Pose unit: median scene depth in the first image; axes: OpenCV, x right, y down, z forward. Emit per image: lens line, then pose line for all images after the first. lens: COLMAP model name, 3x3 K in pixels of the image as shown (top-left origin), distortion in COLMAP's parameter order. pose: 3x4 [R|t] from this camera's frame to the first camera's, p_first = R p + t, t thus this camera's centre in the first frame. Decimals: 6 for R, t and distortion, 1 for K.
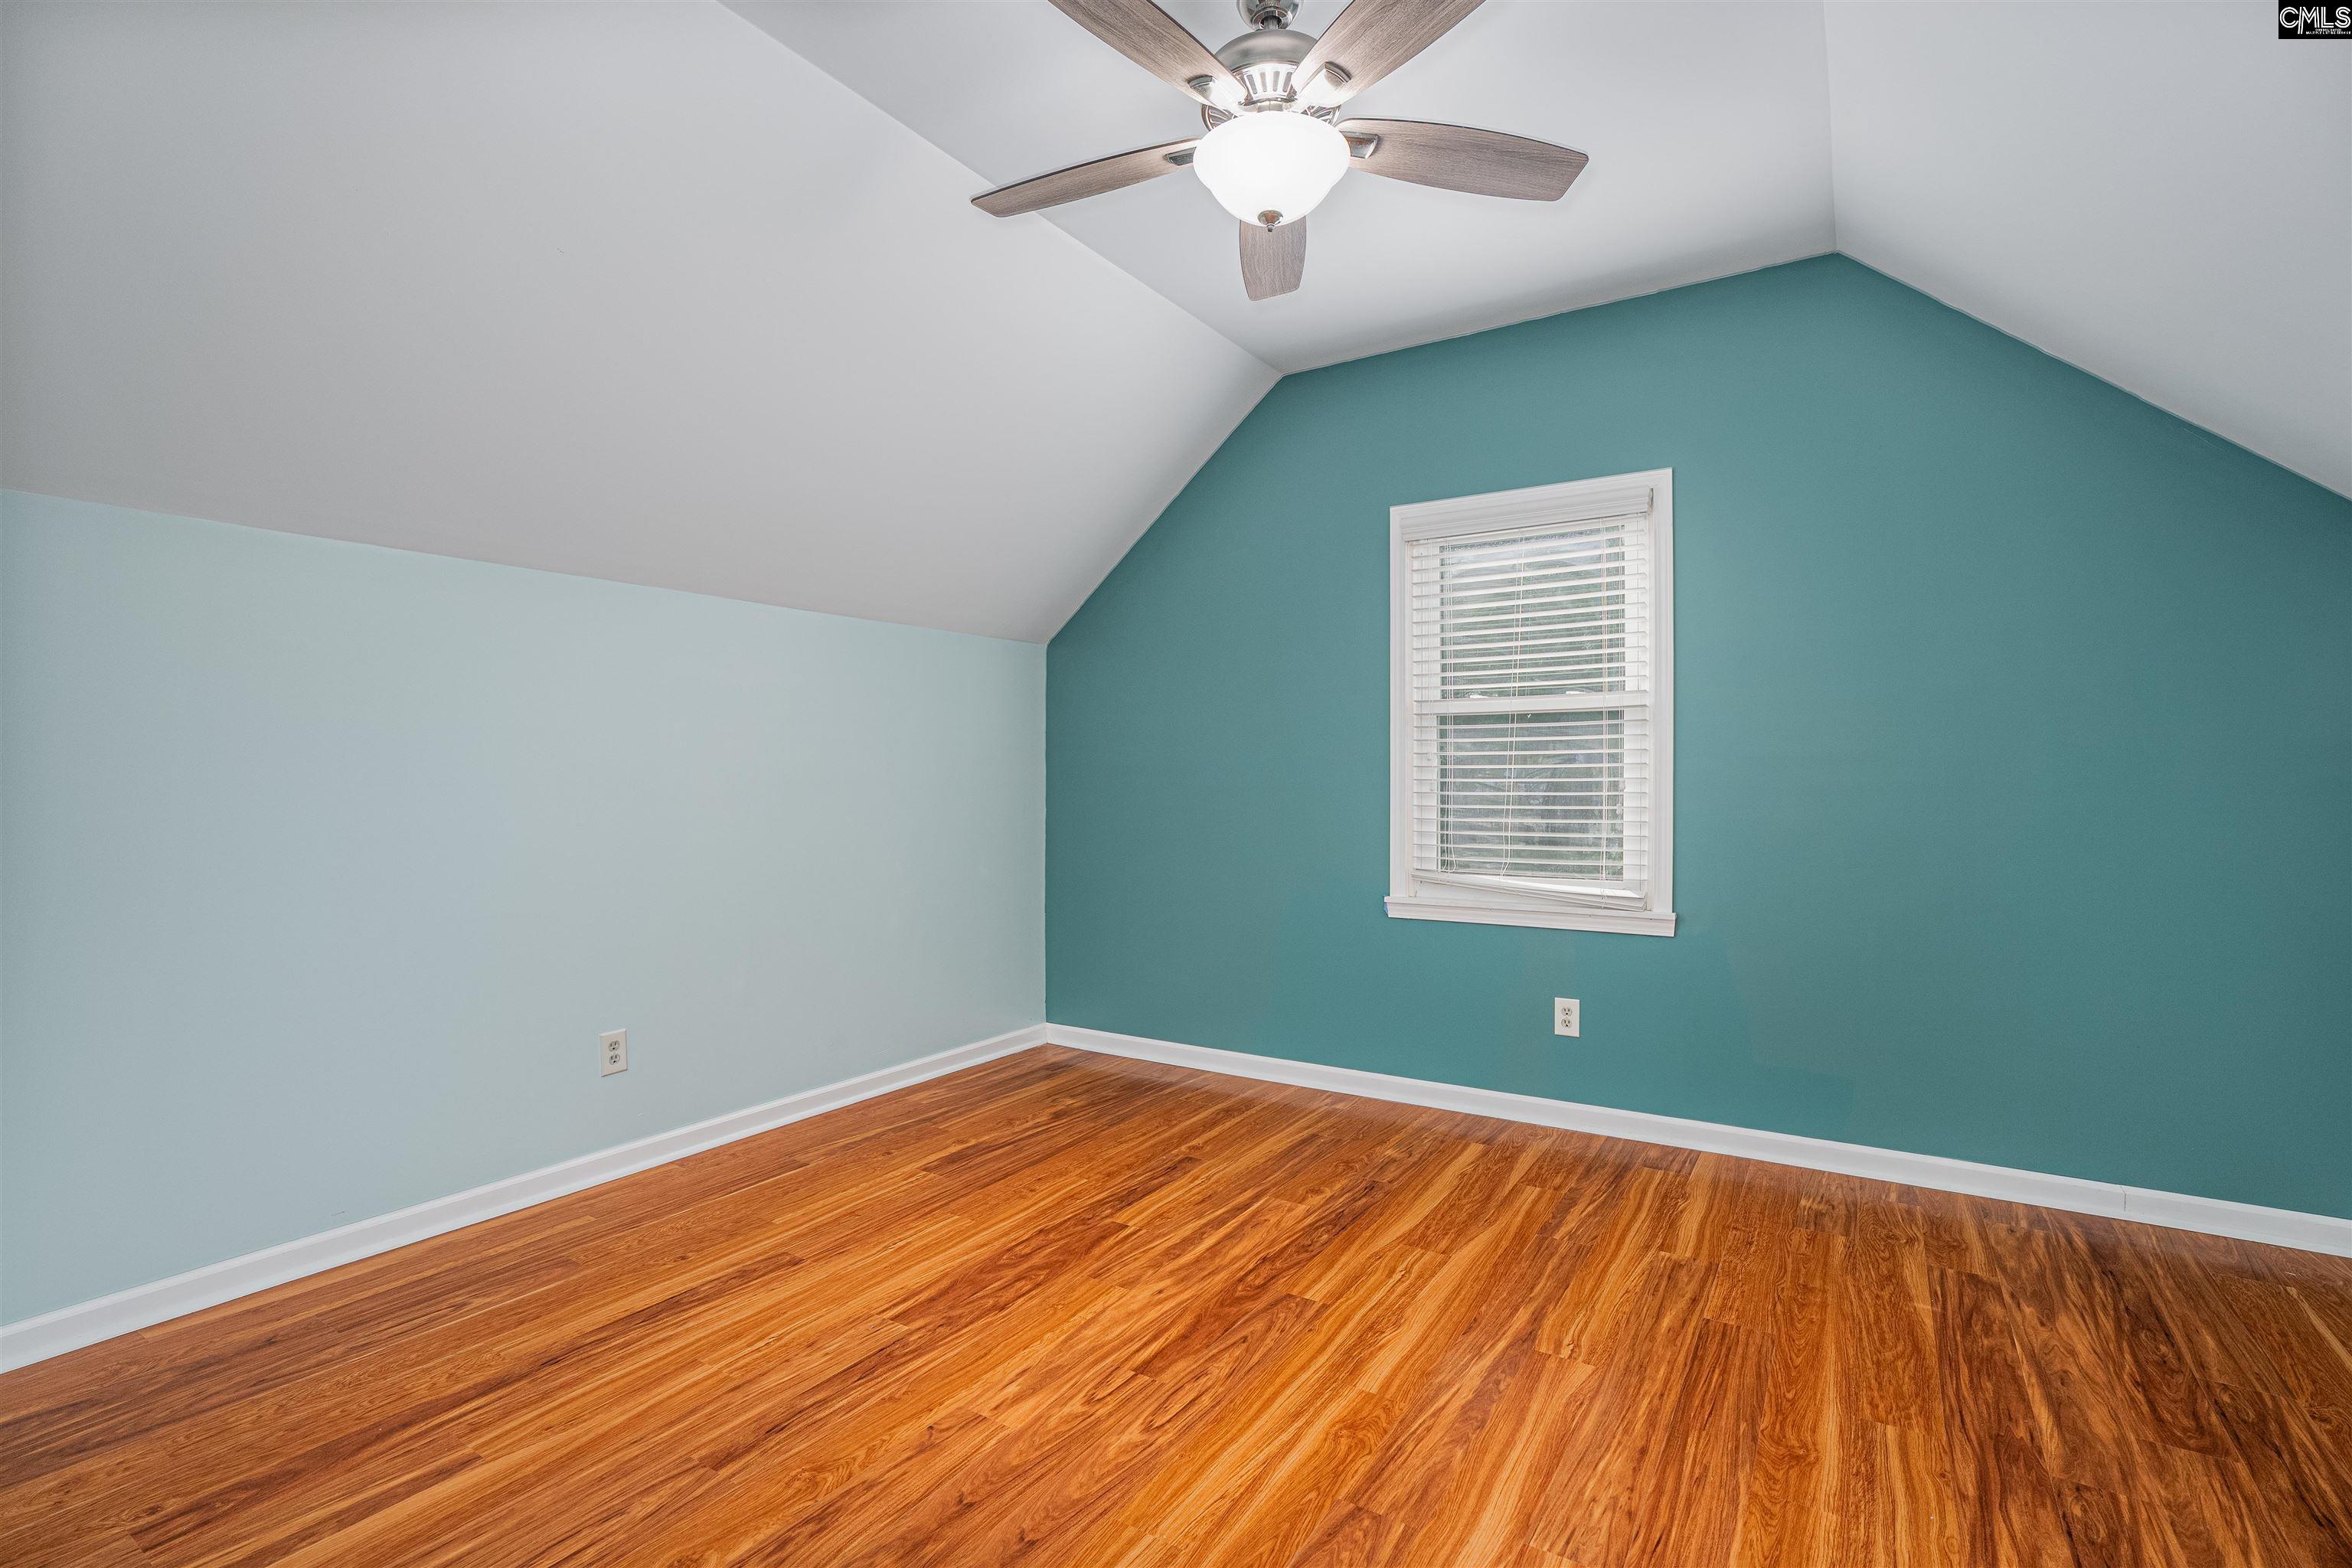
lens RADIAL K [[1080.8, 0, 1176.7], [0, 1080.8, 779.6], [0, 0, 1]] dist [-0.000771, 0.002335]
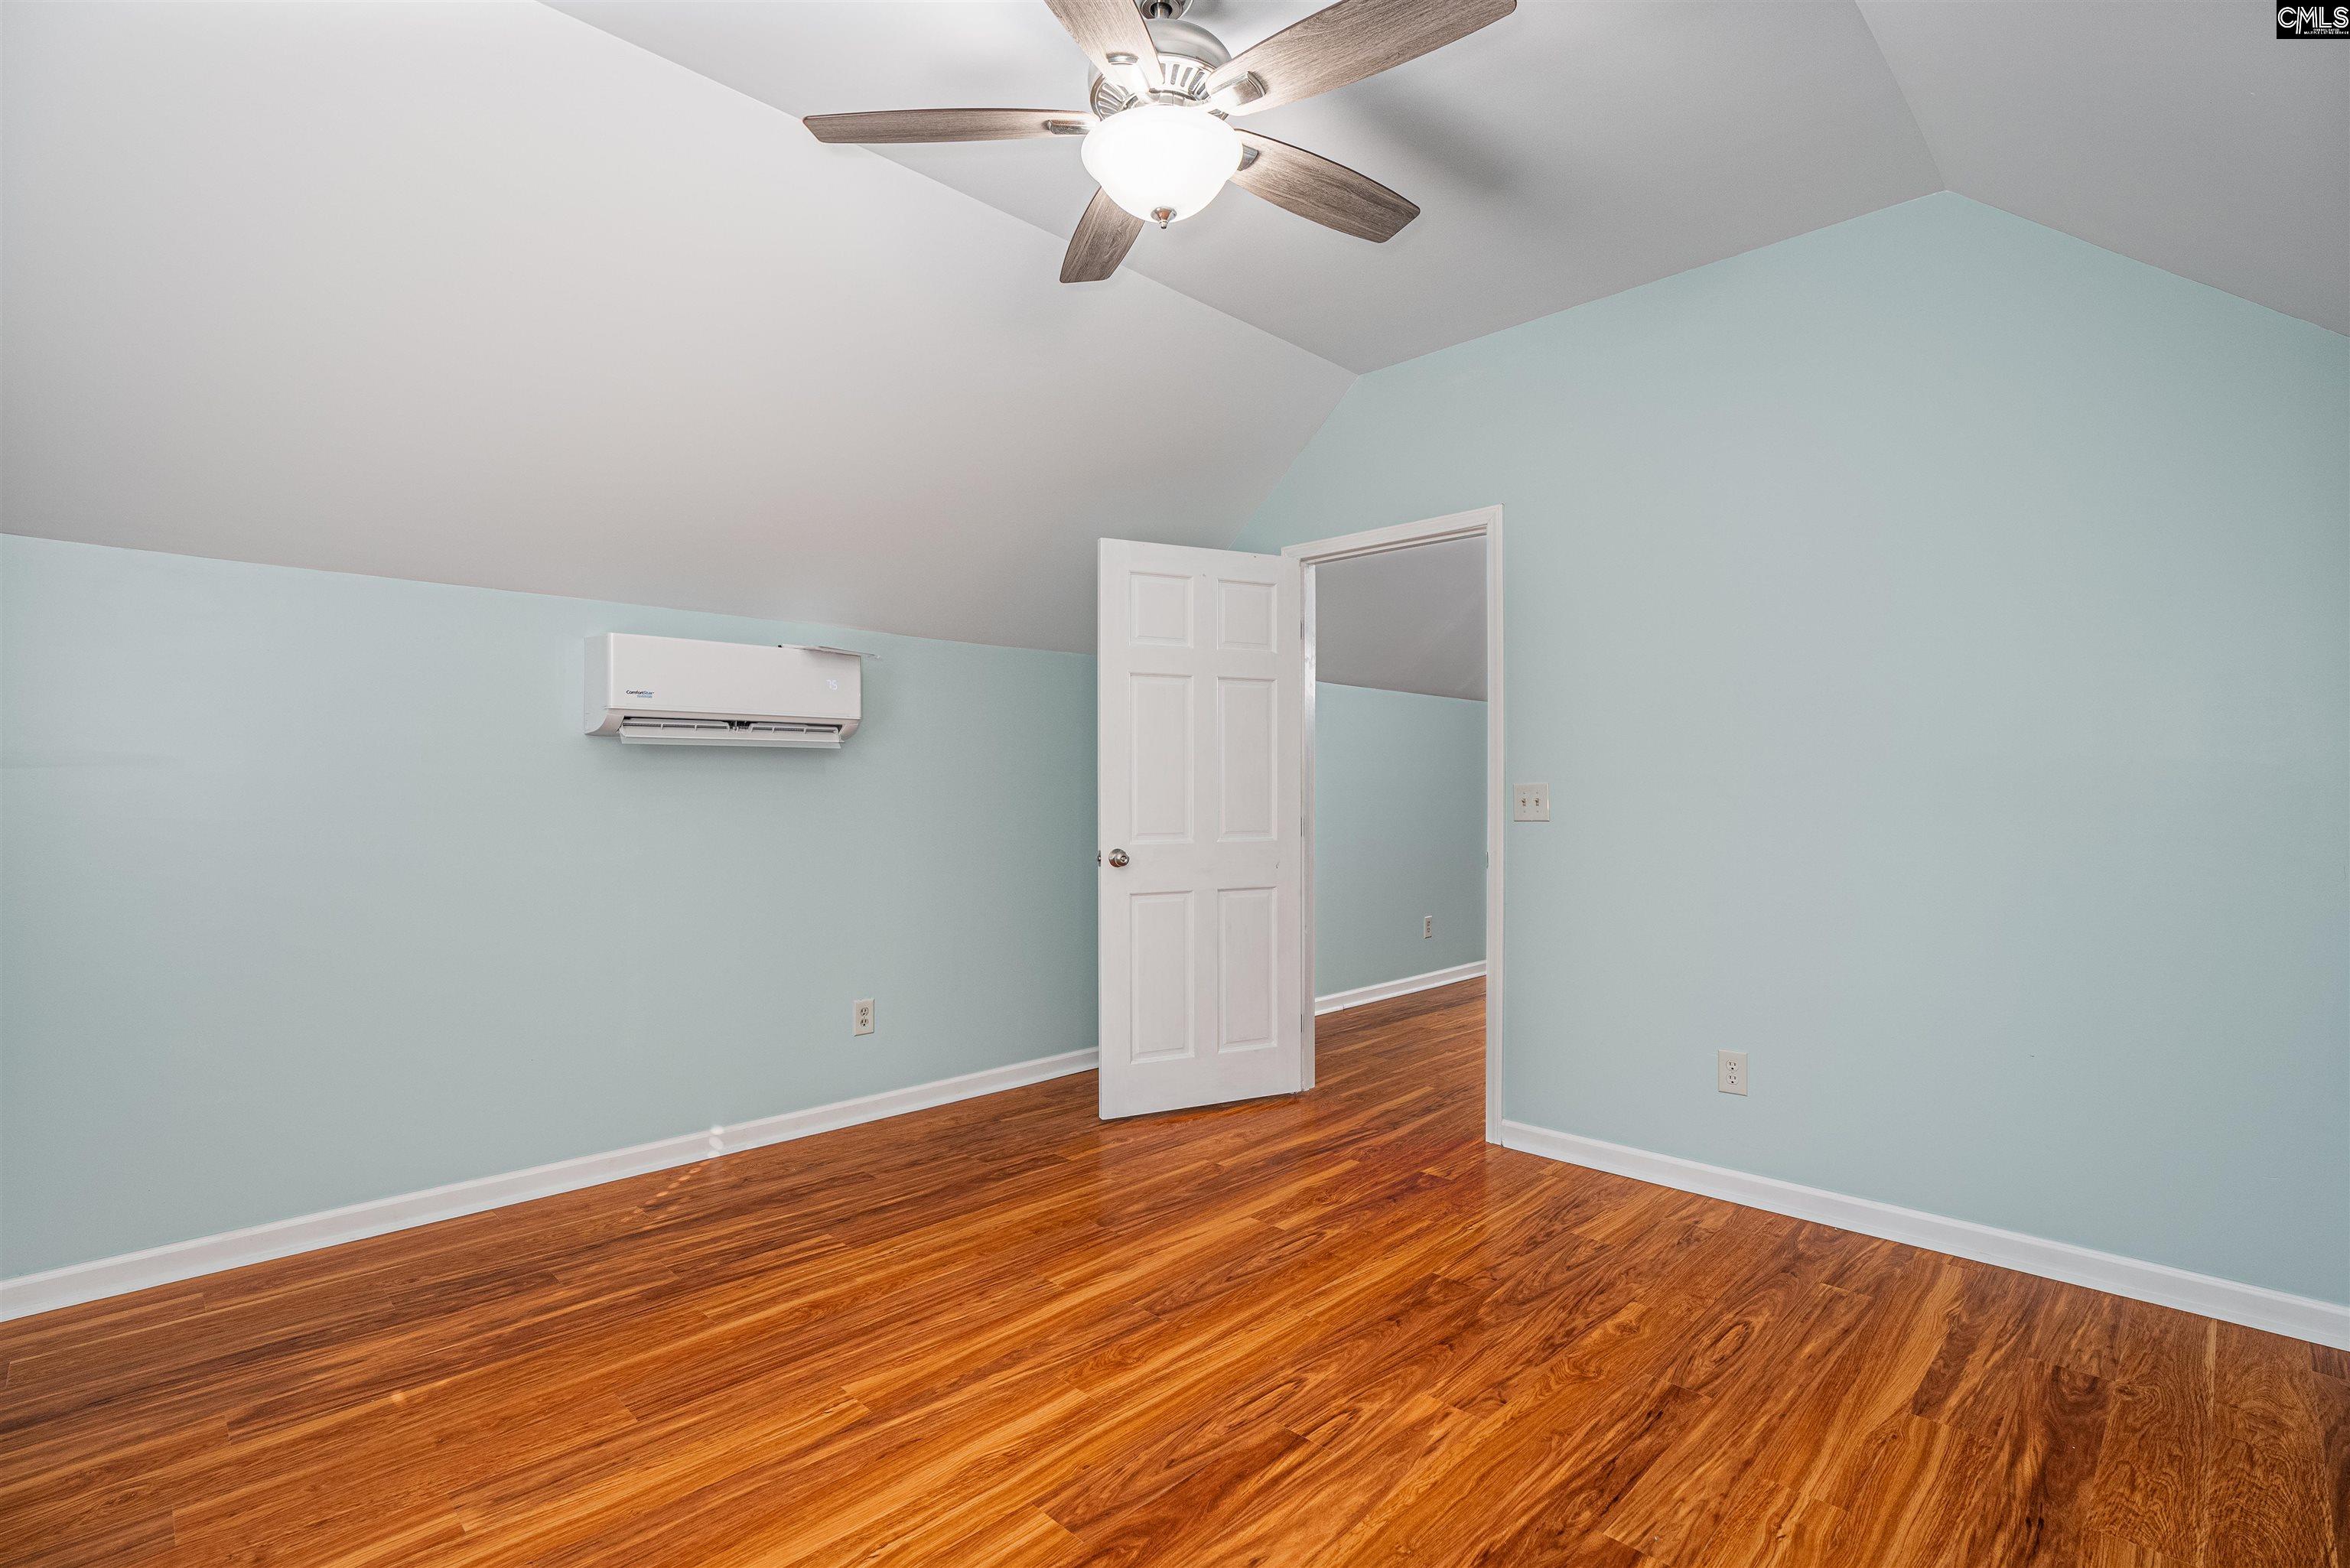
lens RADIAL K [[1079.8, 0, 1174.9], [0, 1079.8, 791.4], [0, 0, 1]] dist [-0.000771, 0.002335]
pose [[-0.975032, 0.002286, 0.222051, -0.142212], [0.002352, 0.999997, 0.000031, -0.005138], [-0.222051, 0.000553, -0.975035, 2.013982]]
